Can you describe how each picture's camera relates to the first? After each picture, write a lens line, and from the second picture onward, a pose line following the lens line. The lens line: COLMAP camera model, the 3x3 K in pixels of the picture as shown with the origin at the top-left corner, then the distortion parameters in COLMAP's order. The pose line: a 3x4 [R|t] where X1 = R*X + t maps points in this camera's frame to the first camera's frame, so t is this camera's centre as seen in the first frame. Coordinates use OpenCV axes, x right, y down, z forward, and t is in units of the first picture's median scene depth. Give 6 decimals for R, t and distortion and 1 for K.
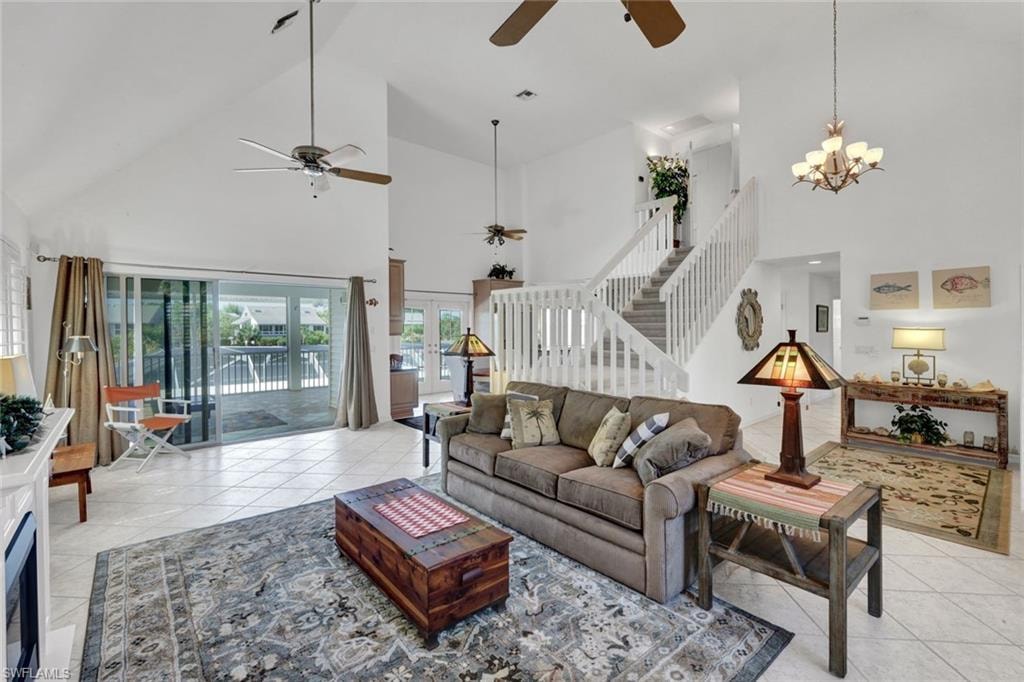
lens RADIAL K [[455.1, 0, 519.4], [0, 455.1, 329.5], [0, 0, 1]] dist [0.000575, 0.000270]
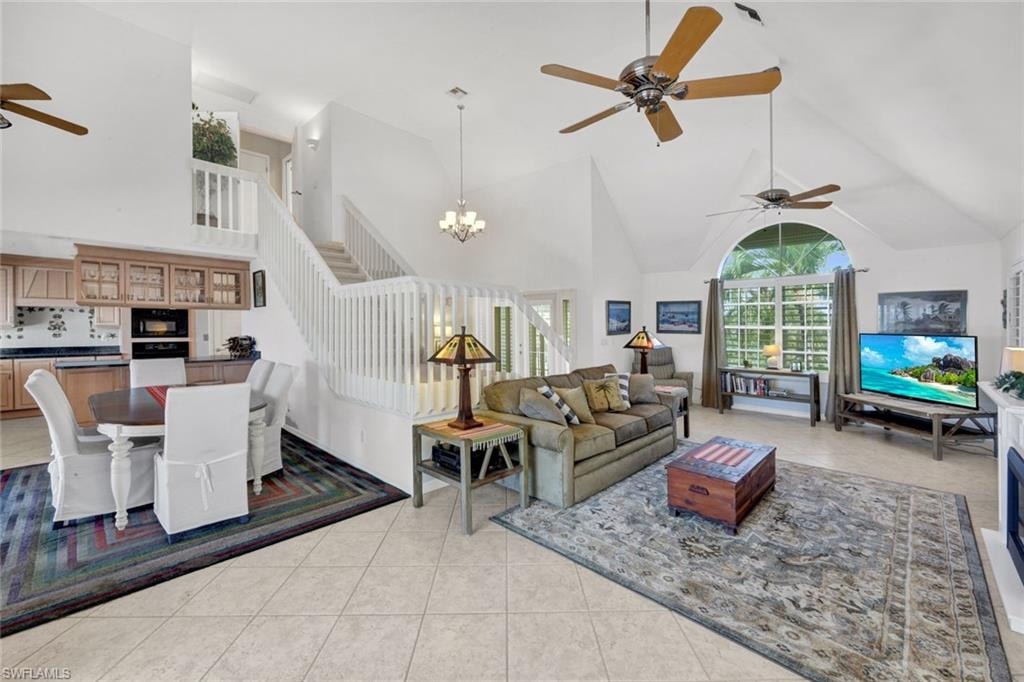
lens RADIAL K [[414.5, 0, 516.5], [0, 414.5, 325.9], [0, 0, 1]] dist [0.000189, -0.000365]
pose [[-0.086941, -0.003924, 0.996206, -1.111000], [0.001203, 0.999991, 0.004044, -0.008463], [-0.996213, 0.001550, -0.086936, 1.340684]]
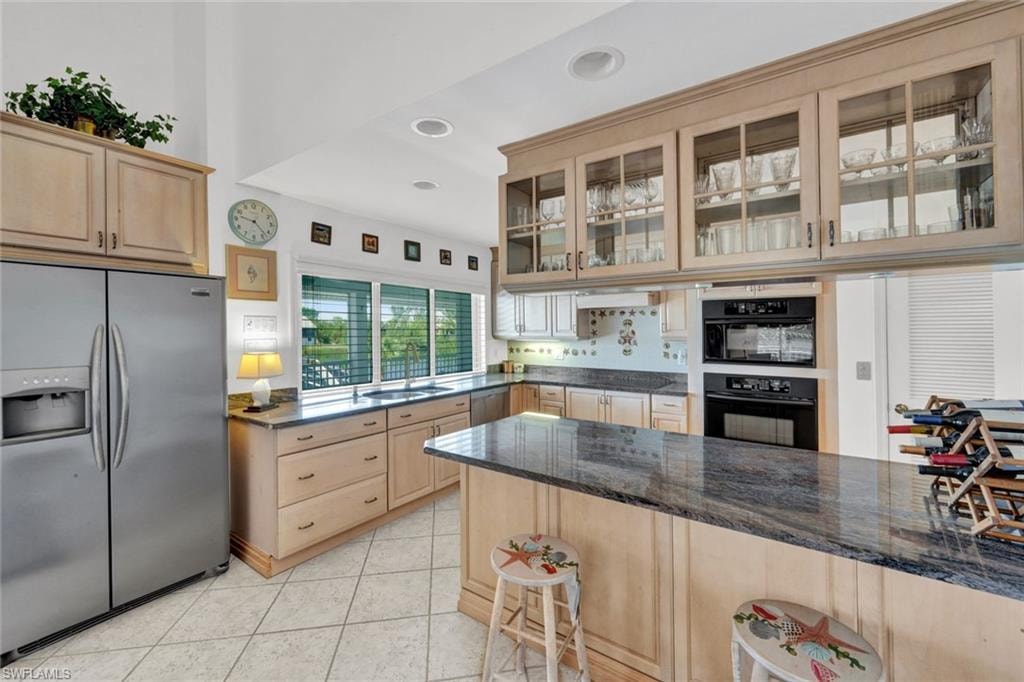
lens RADIAL K [[412.5, 0, 517.7], [0, 412.5, 327.9], [0, 0, 1]] dist [0.007726, 0.000164]
pose [[0.972177, 0.001455, 0.234242, 0.418650], [0.002317, 0.999872, -0.015827, -0.013791], [-0.234235, 0.015929, 0.972050, 2.186820]]
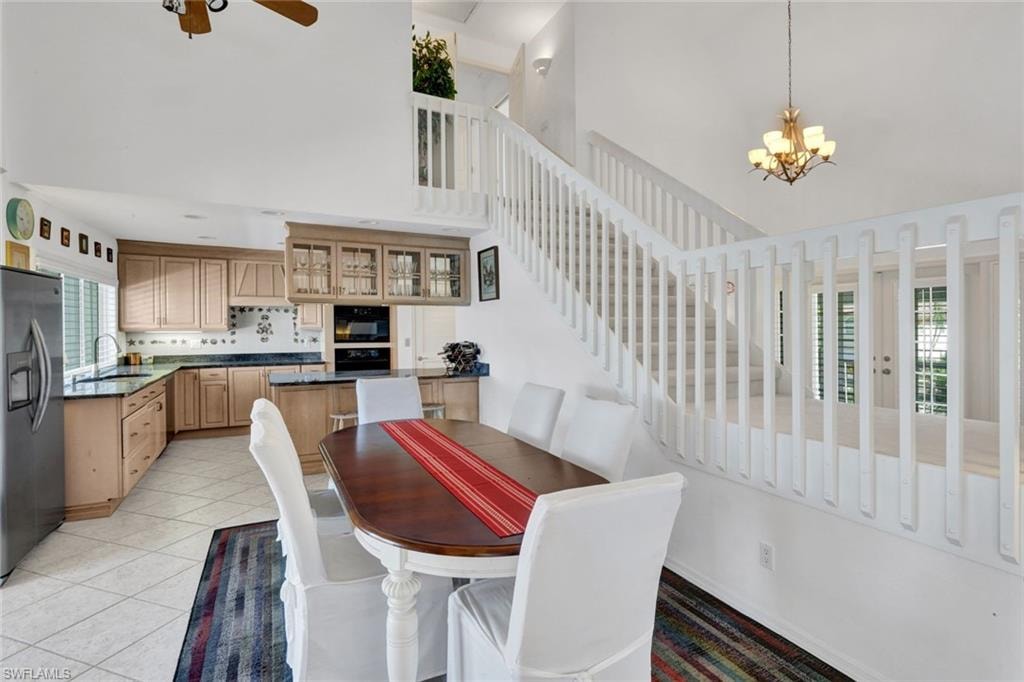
lens RADIAL K [[494.7, 0, 512.5], [0, 494.7, 325.5], [0, 0, 1]] dist [-0.000014, -0.000011]
pose [[0.265827, -0.003557, 0.964014, -0.635527], [0.008243, 0.999965, 0.001416, -0.010449], [-0.963985, 0.007570, 0.265847, 1.834519]]
